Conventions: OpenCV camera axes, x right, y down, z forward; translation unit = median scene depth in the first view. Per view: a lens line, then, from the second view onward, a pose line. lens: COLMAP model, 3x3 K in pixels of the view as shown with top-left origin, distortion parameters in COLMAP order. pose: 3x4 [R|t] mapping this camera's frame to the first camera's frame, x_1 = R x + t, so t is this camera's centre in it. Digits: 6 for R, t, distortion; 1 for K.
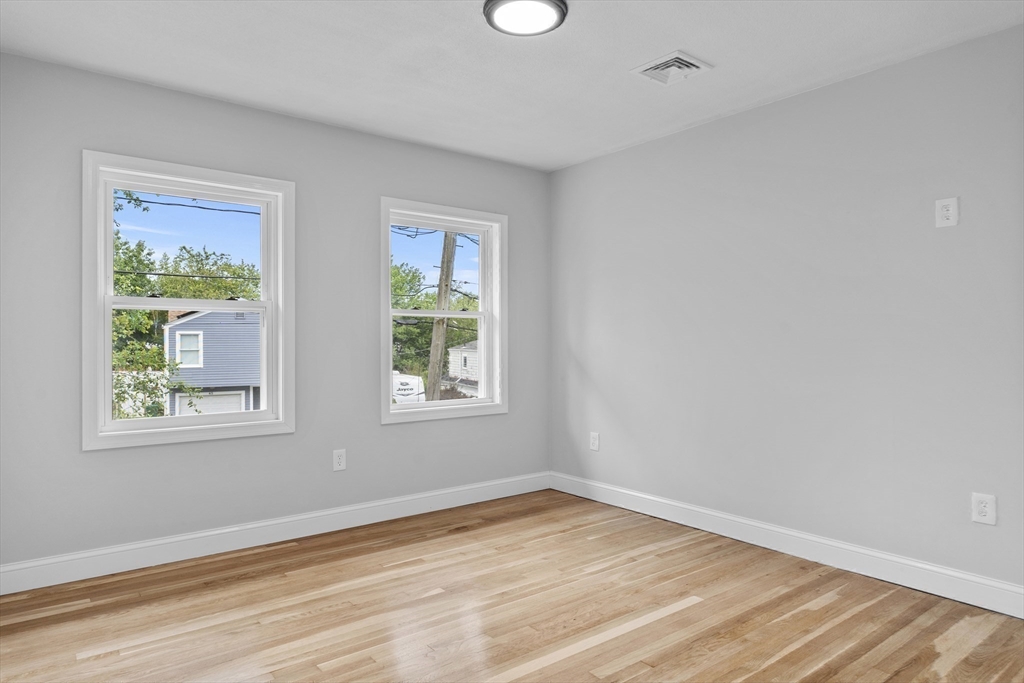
lens RADIAL K [[636.6, 0, 512.0], [0, 636.6, 341.5], [0, 0, 1]] dist [0.002041, -0.000058]
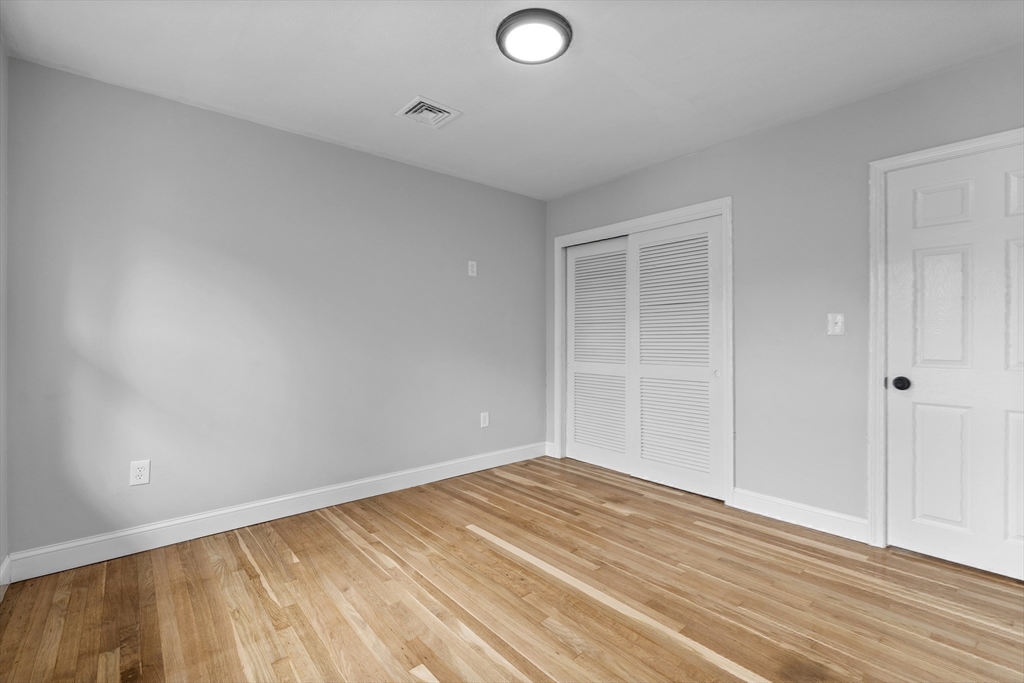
lens RADIAL K [[454.1, 0, 512.0], [0, 454.1, 341.5], [0, 0, 1]] dist [-0.003172, -0.000811]
pose [[-0.045564, -0.008526, 0.998925, -0.572398], [0.006707, 0.999938, 0.008840, 0.002625], [-0.998939, 0.007103, -0.045504, 0.809891]]
